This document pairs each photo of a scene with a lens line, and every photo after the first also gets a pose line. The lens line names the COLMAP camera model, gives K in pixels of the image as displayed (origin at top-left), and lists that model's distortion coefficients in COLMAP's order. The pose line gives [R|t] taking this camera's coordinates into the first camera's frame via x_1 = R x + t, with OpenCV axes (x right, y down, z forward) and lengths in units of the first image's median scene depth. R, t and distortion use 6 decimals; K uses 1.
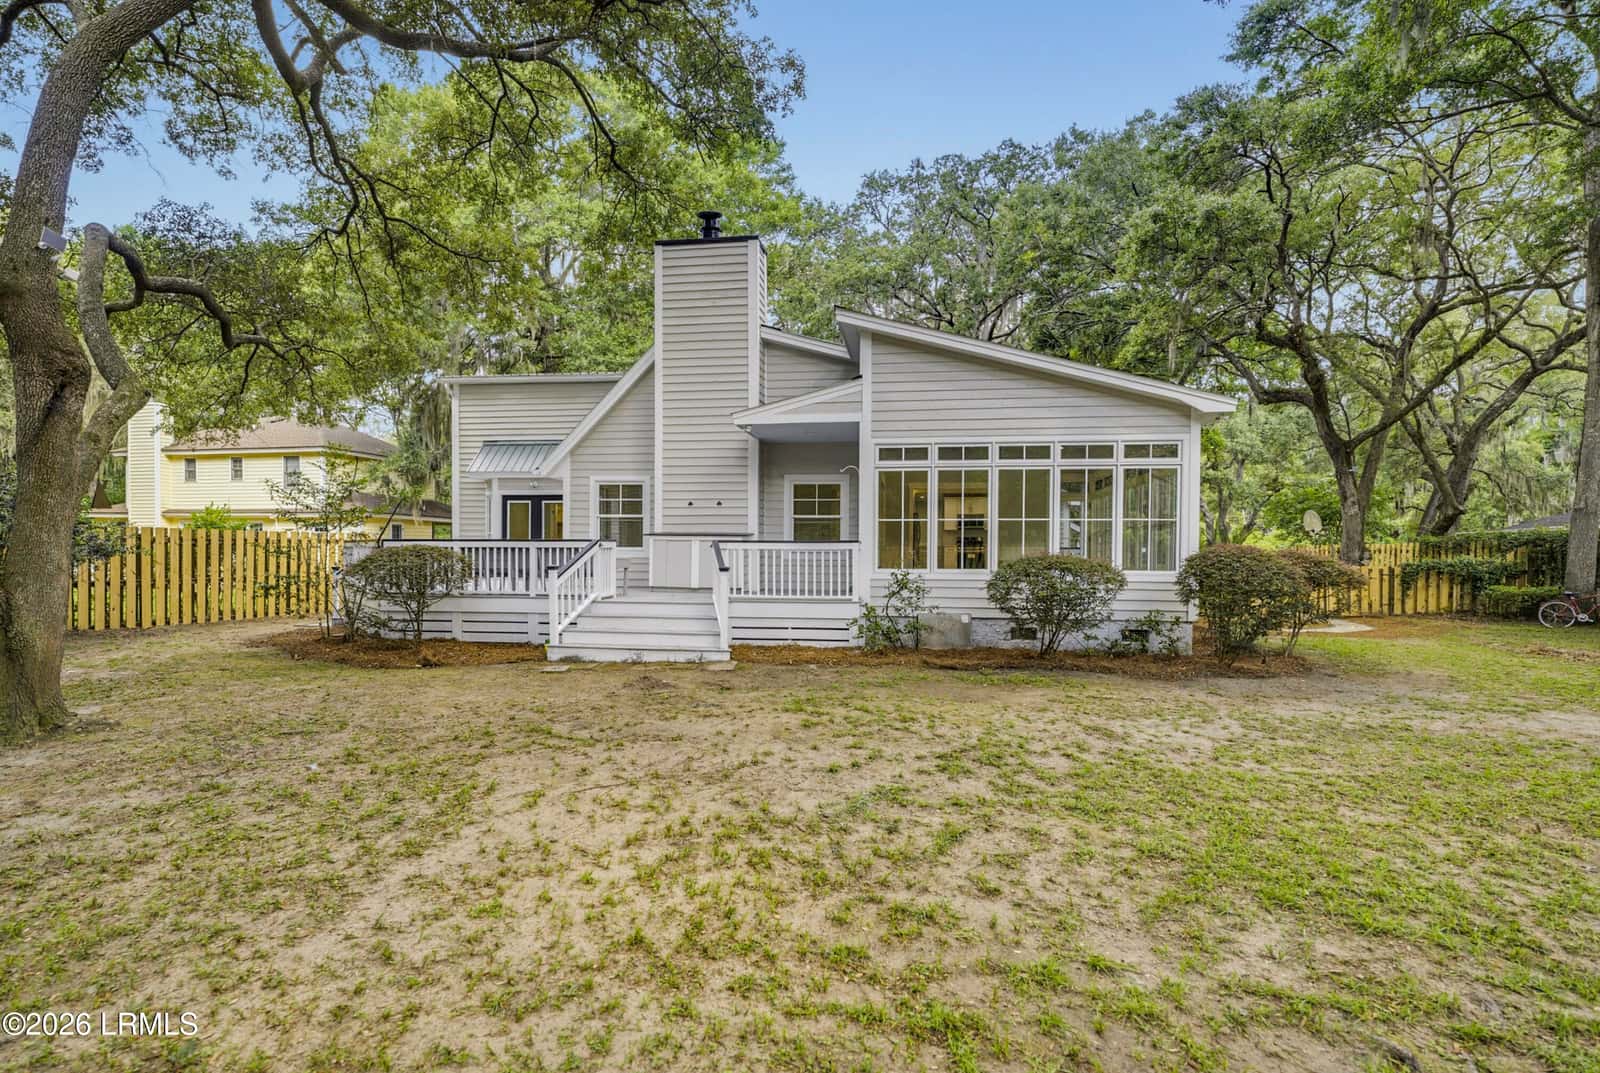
lens RADIAL K [[783.9, 0, 800.4], [0, 783.9, 542.5], [0, 0, 1]] dist [-0.000960, 0.000337]
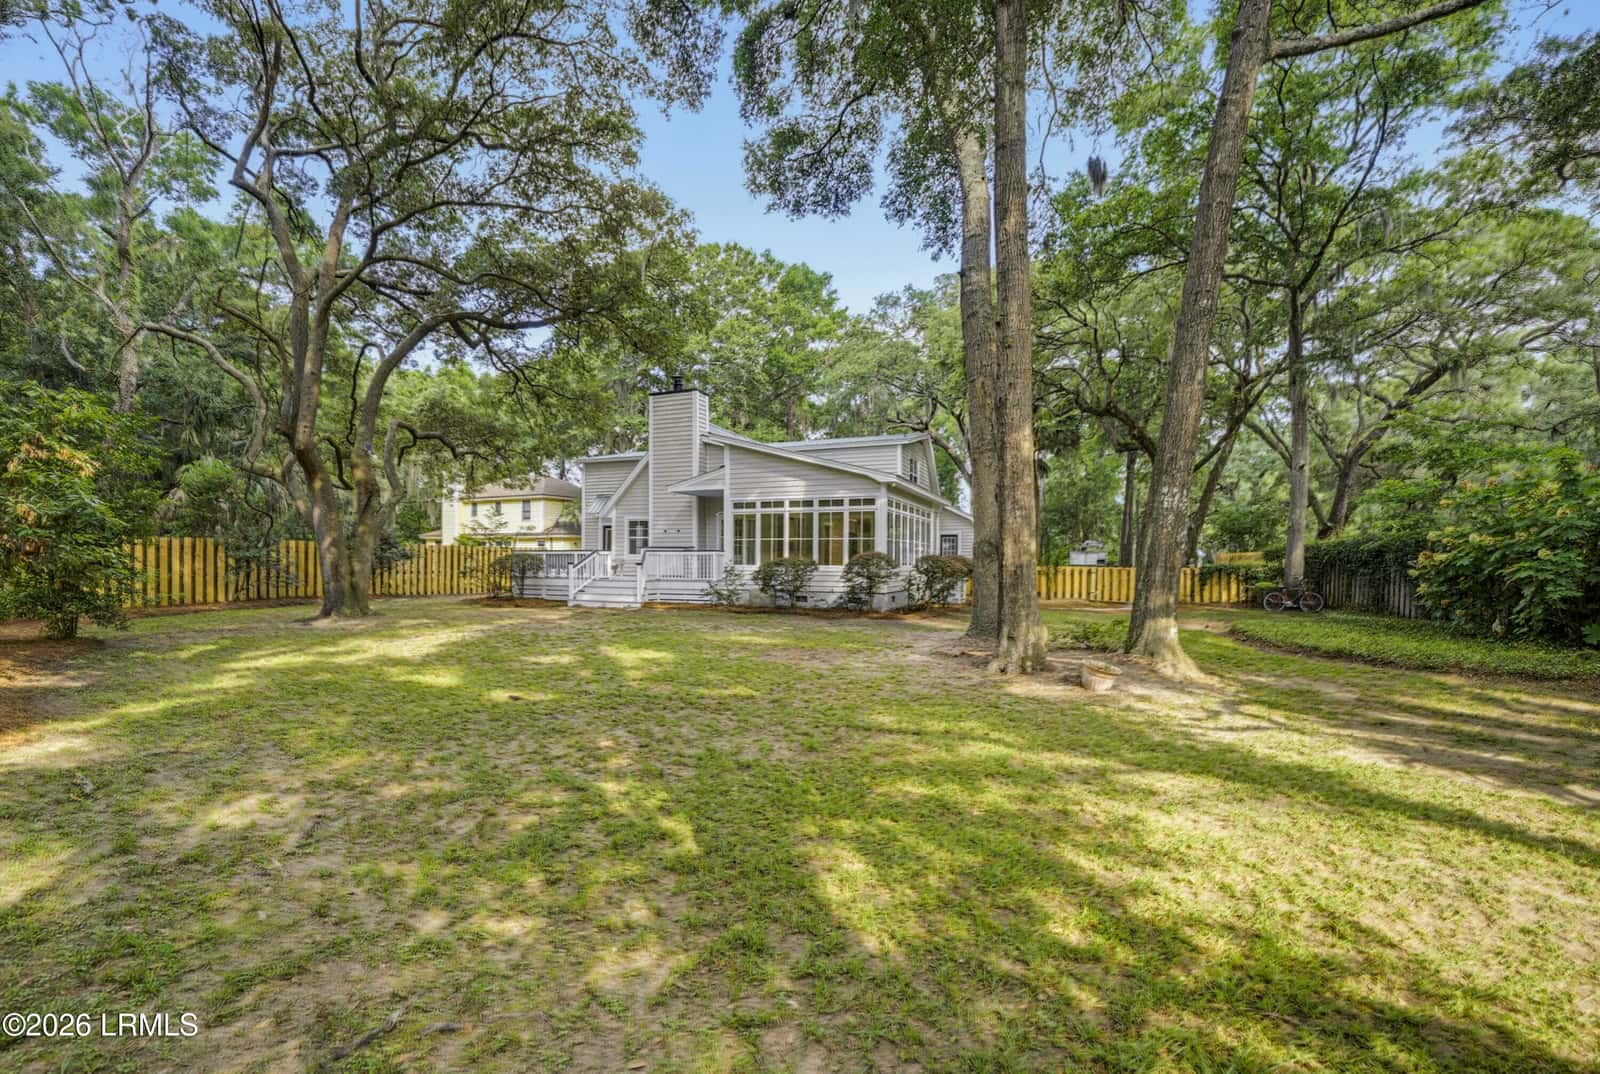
lens RADIAL K [[645.9, 0, 799.8], [0, 645.9, 540.5], [0, 0, 1]] dist [-0.001227, -0.000029]
pose [[0.971516, -0.006030, -0.236896, 0.531827], [0.001381, 0.999803, -0.019785, 0.004197], [0.236969, 0.018894, 0.971334, -0.423438]]
